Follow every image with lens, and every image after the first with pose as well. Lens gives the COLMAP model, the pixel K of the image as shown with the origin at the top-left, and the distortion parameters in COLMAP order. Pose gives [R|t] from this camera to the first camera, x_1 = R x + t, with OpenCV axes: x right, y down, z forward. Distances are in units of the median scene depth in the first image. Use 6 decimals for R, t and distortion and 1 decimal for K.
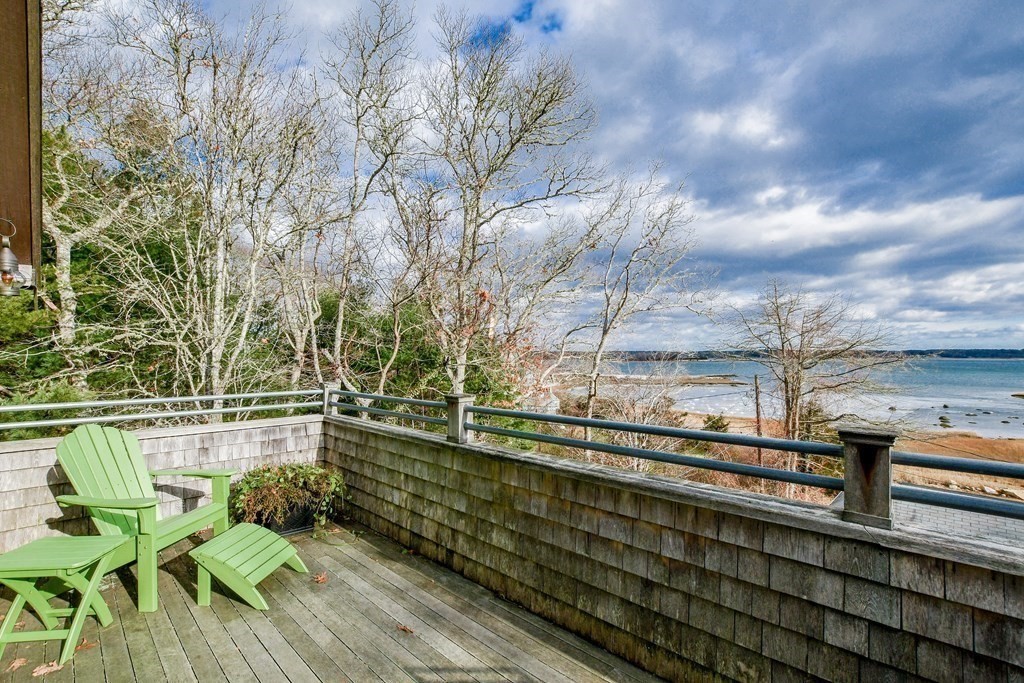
lens RADIAL K [[448.0, 0, 512.0], [0, 448.0, 341.5], [0, 0, 1]] dist [-0.036733, 0.006707]
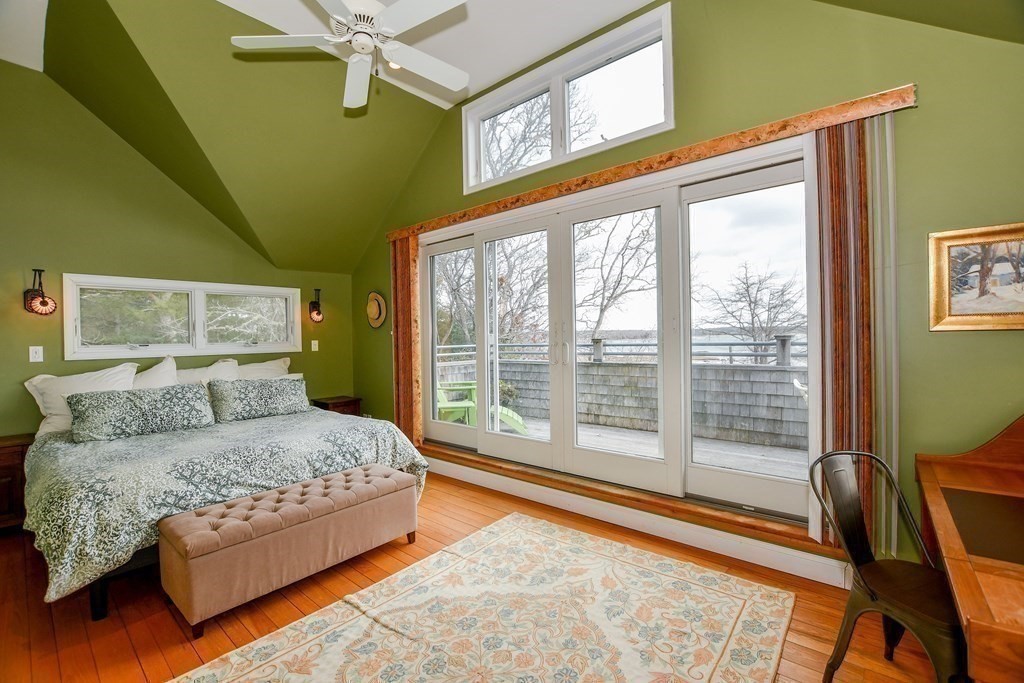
lens RADIAL K [[448.0, 0, 512.0], [0, 448.0, 341.5], [0, 0, 1]] dist [-0.036733, 0.006707]
pose [[0.998506, -0.020295, 0.050740, -0.835426], [0.018078, 0.998878, 0.043776, 0.053626], [-0.051571, -0.042793, 0.997752, -1.337781]]
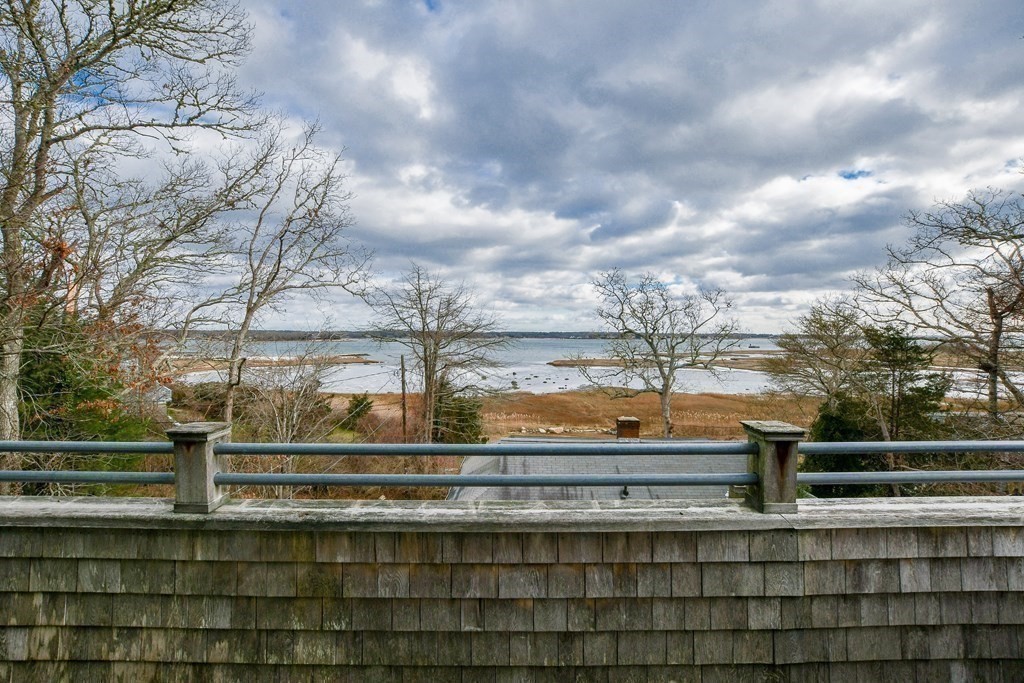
lens RADIAL K [[453.3, 0, 506.5], [0, 453.3, 342.5], [0, 0, 1]] dist [-0.037229, 0.008657]
pose [[0.722187, -0.009747, 0.691629, -0.309937], [-0.023521, 0.998976, 0.038639, -0.025958], [-0.691298, -0.044173, 0.721218, 0.451964]]
